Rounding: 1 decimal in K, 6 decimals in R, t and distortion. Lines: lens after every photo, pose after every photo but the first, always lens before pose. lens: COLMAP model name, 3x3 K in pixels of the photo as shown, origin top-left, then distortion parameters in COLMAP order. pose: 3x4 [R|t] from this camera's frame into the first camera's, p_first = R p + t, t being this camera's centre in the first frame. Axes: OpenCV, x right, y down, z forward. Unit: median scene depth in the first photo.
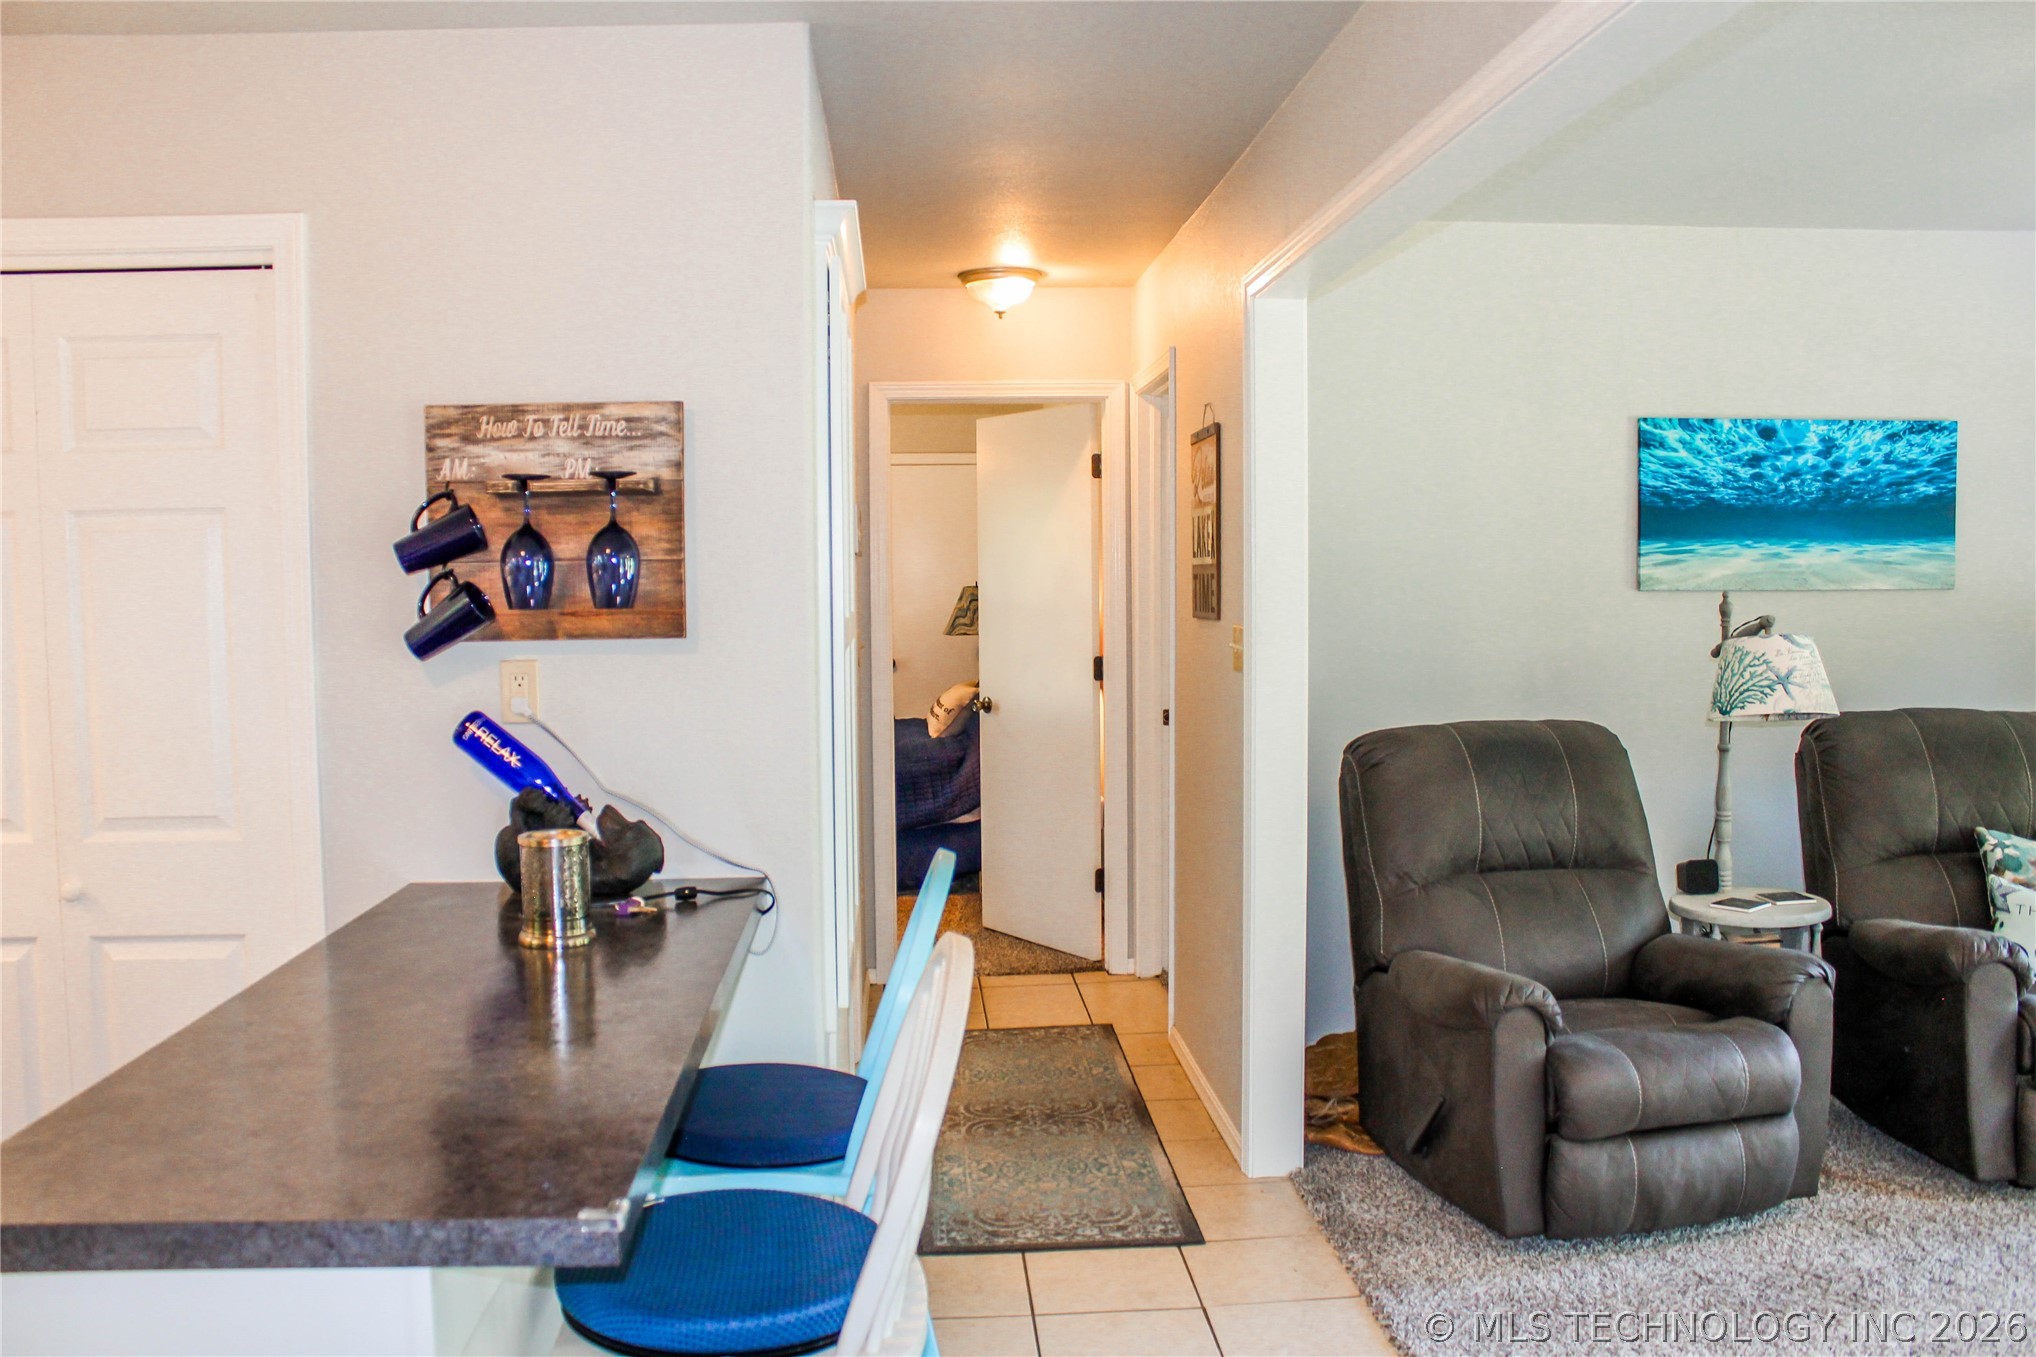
lens RADIAL K [[1710.4, 0, 990.3], [0, 1710.4, 693.9], [0, 0, 1]] dist [-0.159254, 0.137646]
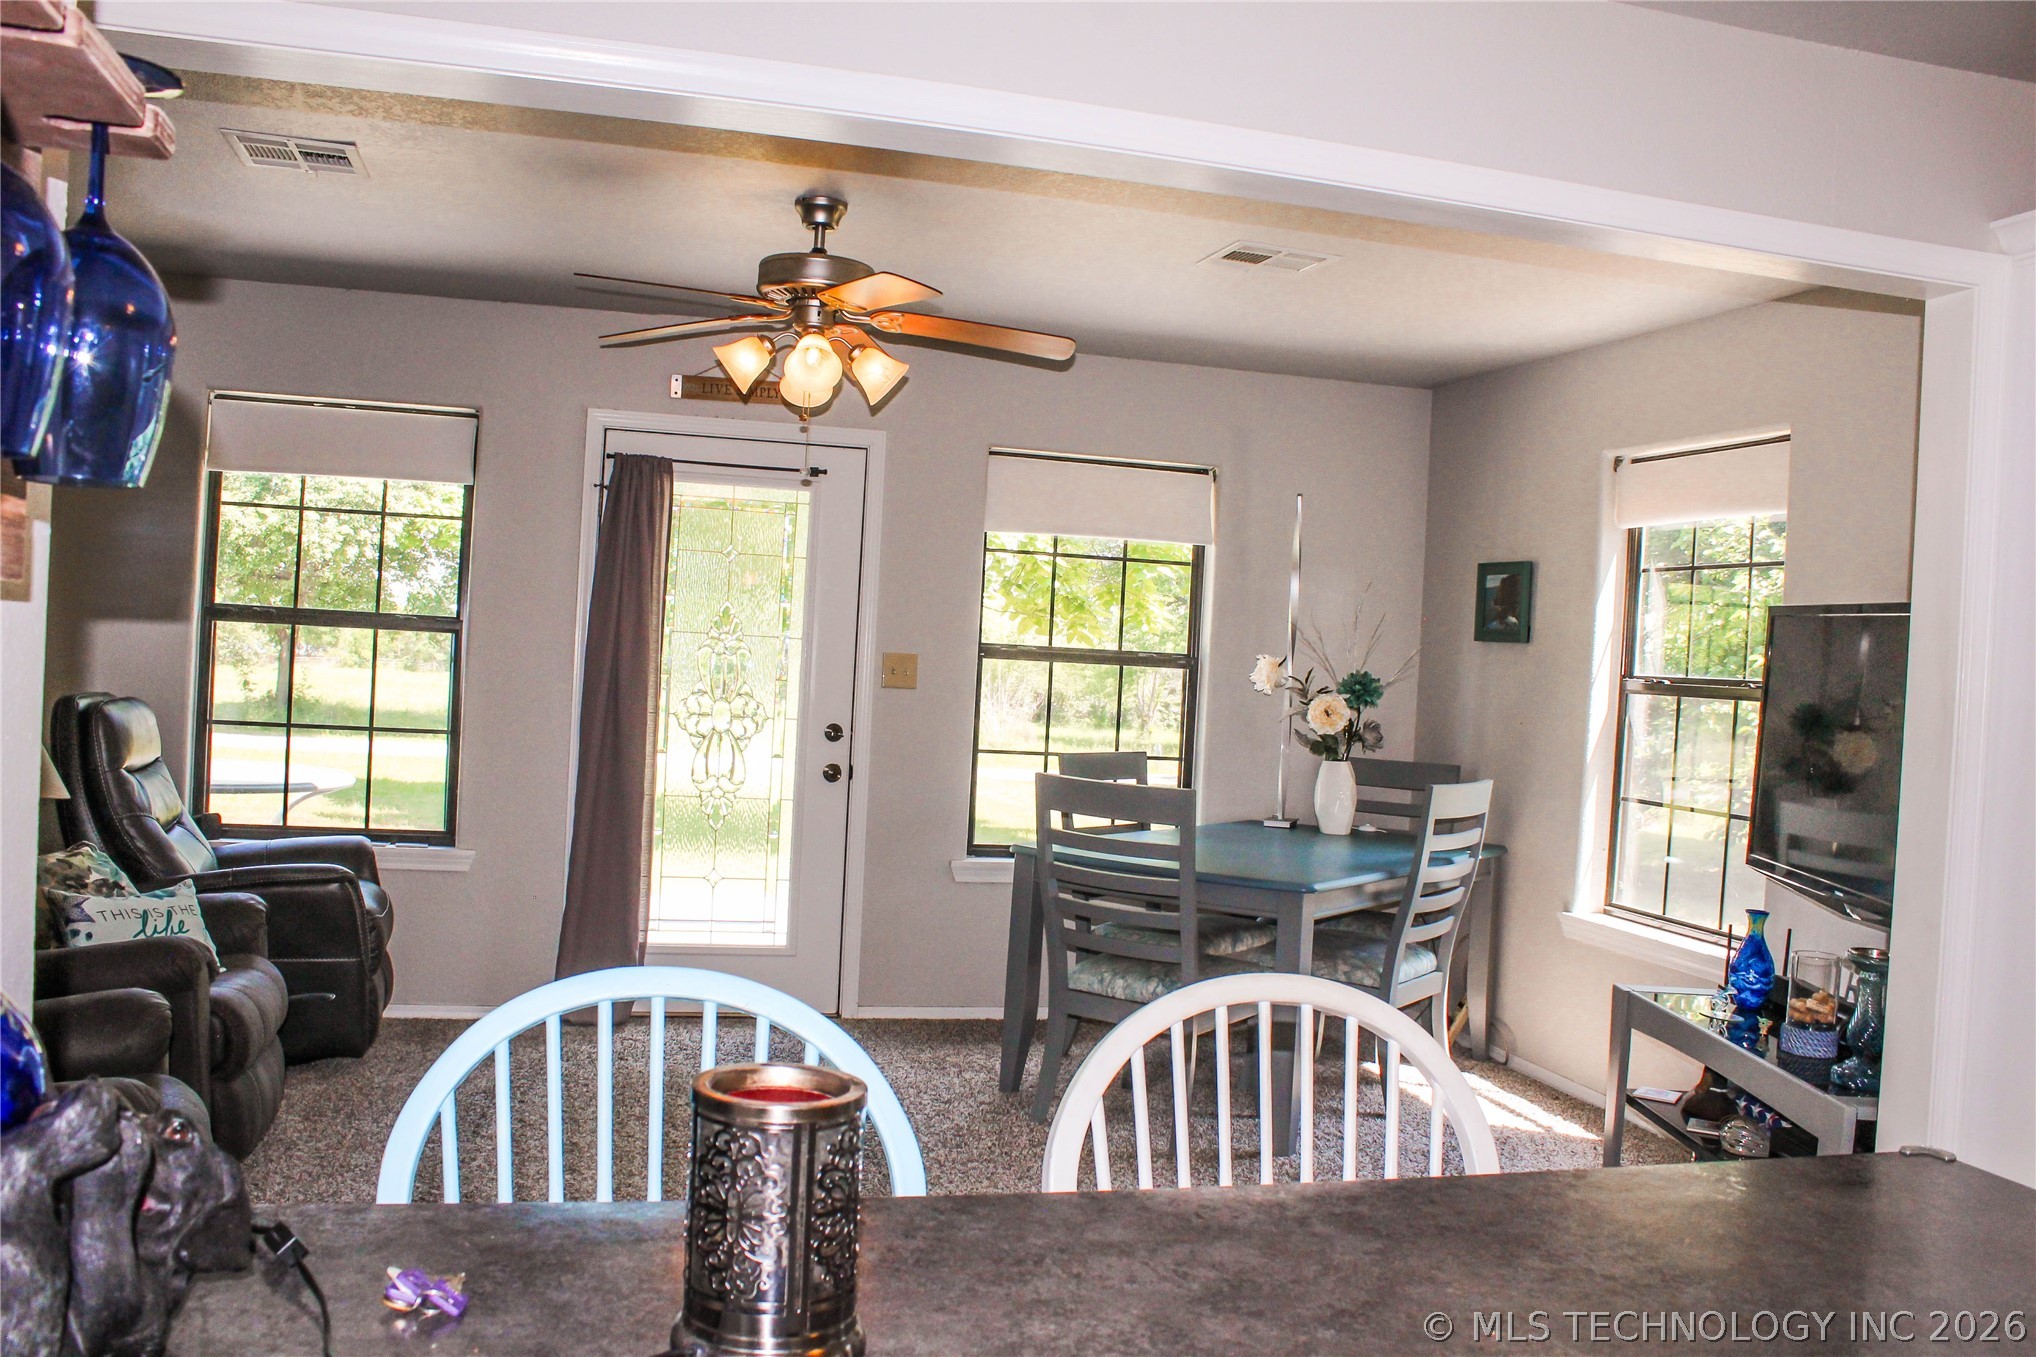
lens RADIAL K [[1710.4, 0, 1000.0], [0, 1710.4, 674.3], [0, 0, 1]] dist [-0.159254, 0.137646]
pose [[-0.201778, -0.005841, 0.979414, -0.383336], [0.018666, 0.999778, 0.009808, -0.009589], [-0.979253, 0.020260, -0.201624, 0.604327]]
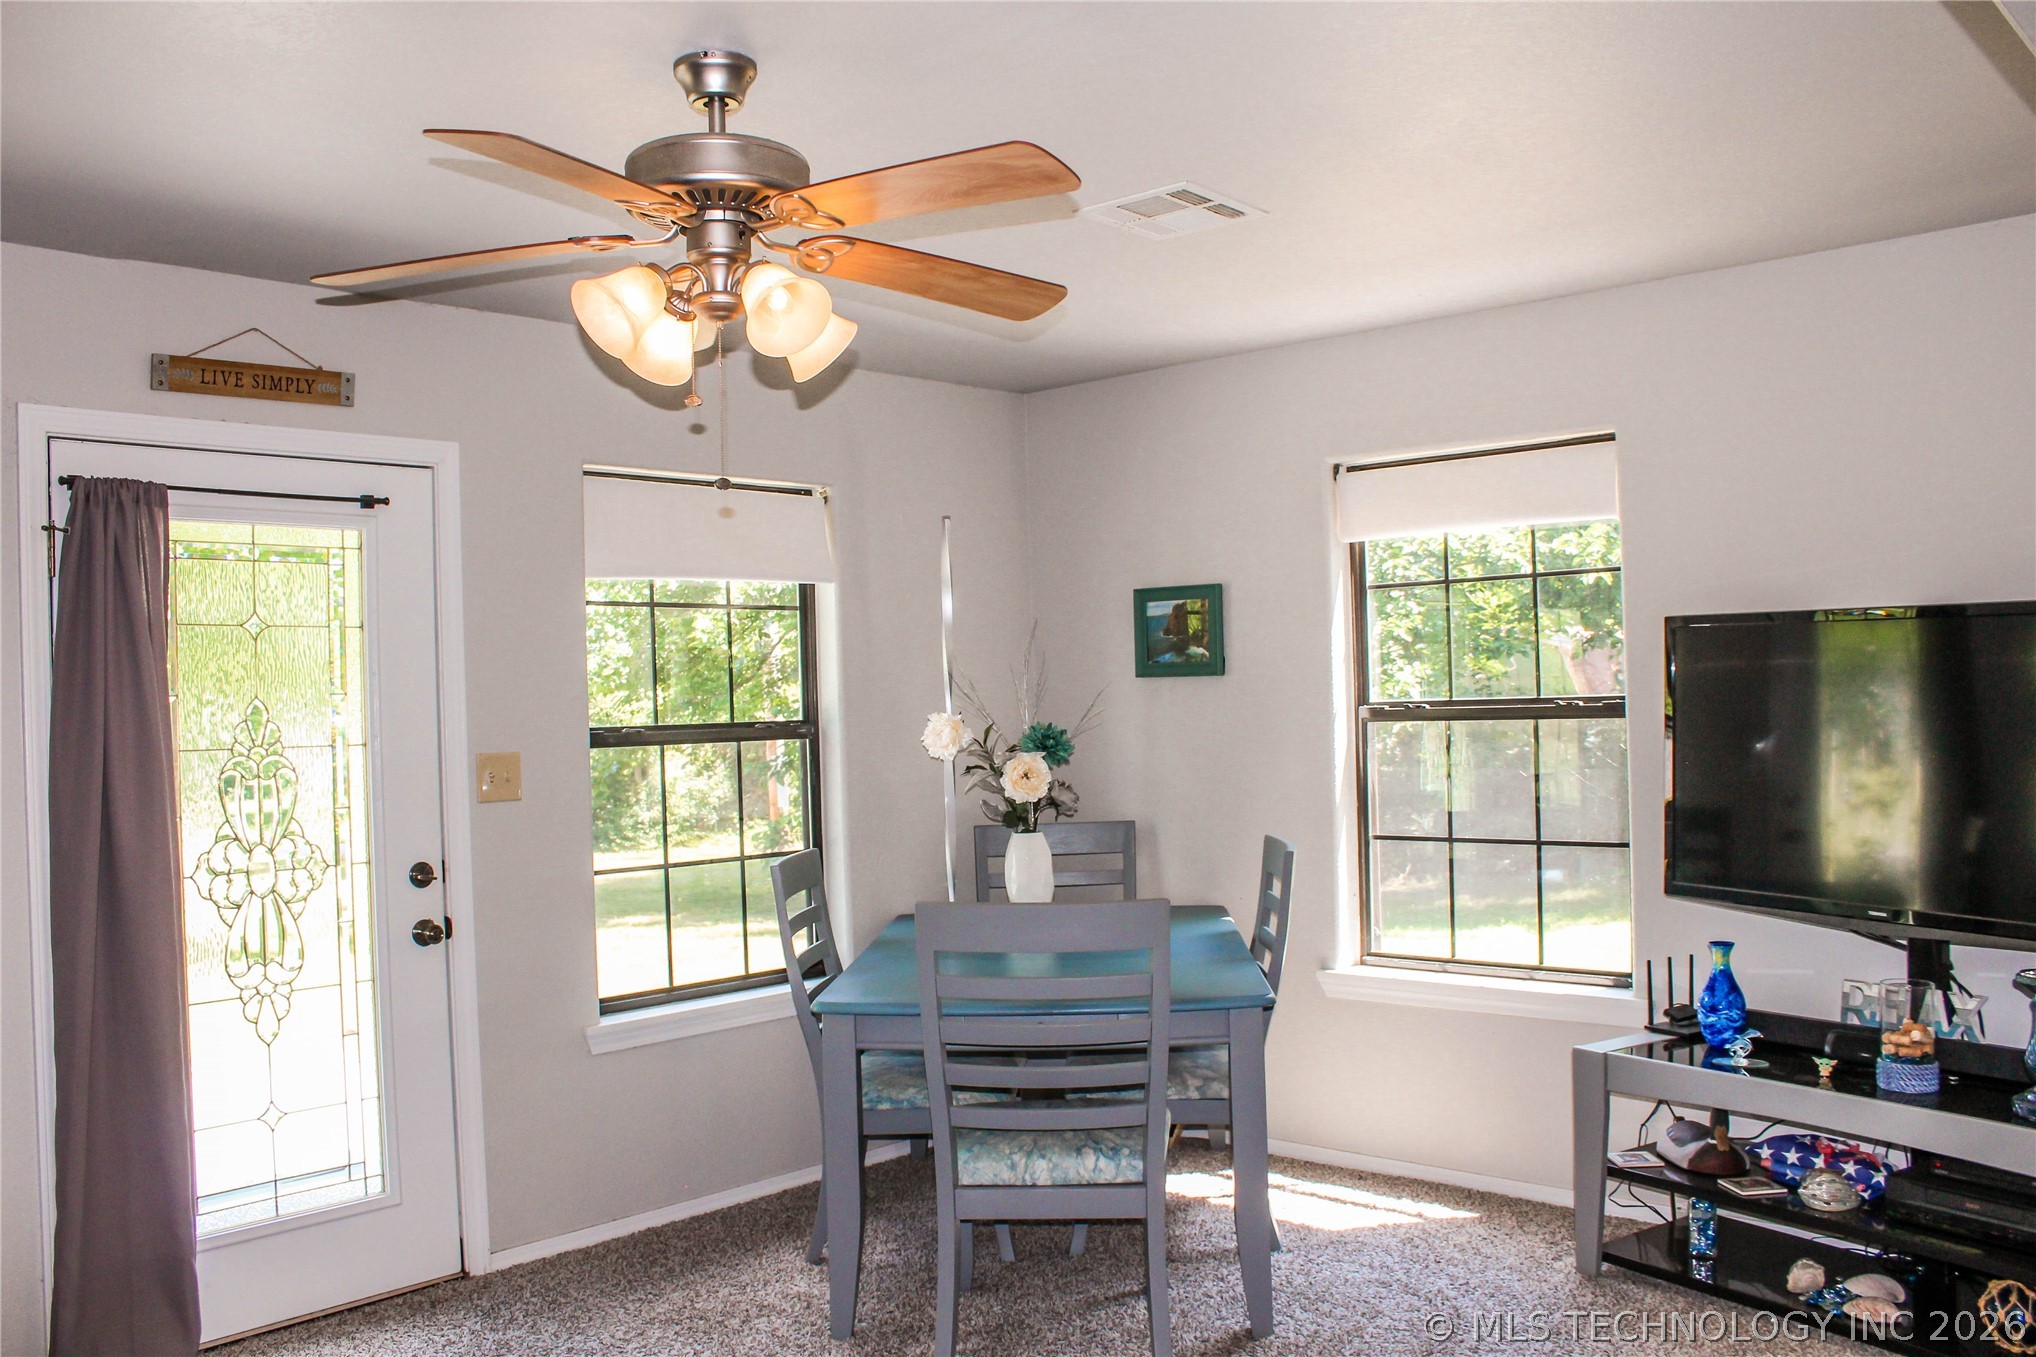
lens RADIAL K [[1710.4, 0, 1005.0], [0, 1710.4, 685.7], [0, 0, 1]] dist [-0.159254, 0.137646]
pose [[-0.696318, 0.044437, 0.716357, 0.088050], [0.091641, 0.995417, 0.027330, -0.053308], [-0.711859, 0.084678, -0.697199, 0.875029]]
